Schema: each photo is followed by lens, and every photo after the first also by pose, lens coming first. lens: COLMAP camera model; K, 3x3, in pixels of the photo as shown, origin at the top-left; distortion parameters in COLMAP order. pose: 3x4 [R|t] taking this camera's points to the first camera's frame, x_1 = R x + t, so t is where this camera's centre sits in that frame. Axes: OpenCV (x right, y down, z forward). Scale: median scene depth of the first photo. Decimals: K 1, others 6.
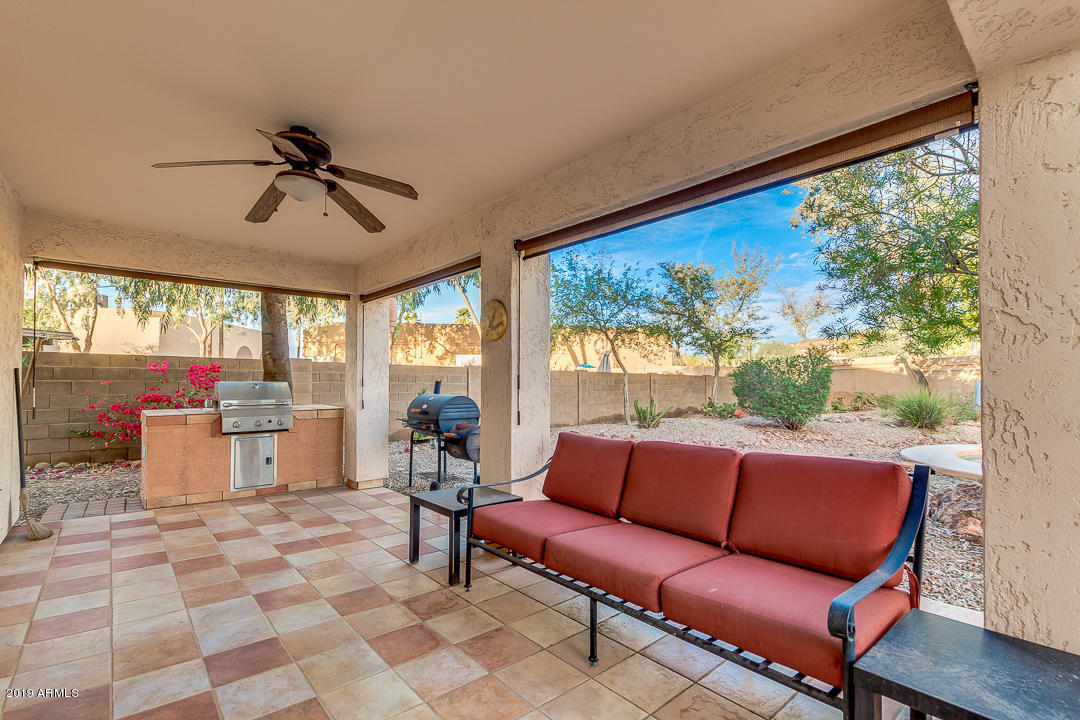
lens RADIAL K [[498.8, 0, 545.2], [0, 498.8, 376.8], [0, 0, 1]] dist [0.010692, -0.000016]
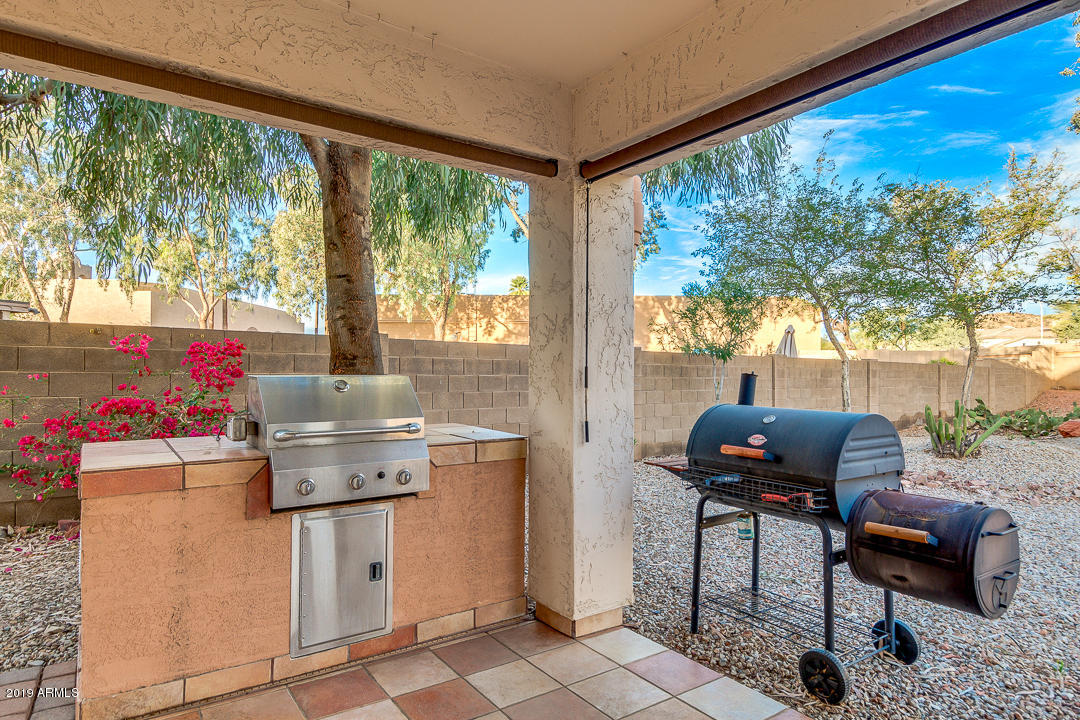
lens RADIAL K [[626.2, 0, 539.8], [0, 626.2, 373.6], [0, 0, 1]] dist [0.029491, 0.000300]
pose [[0.994229, 0.001041, -0.107276, -0.280357], [0.000175, 0.999936, 0.011323, 0.001959], [0.107280, -0.011277, 0.994165, 0.391381]]
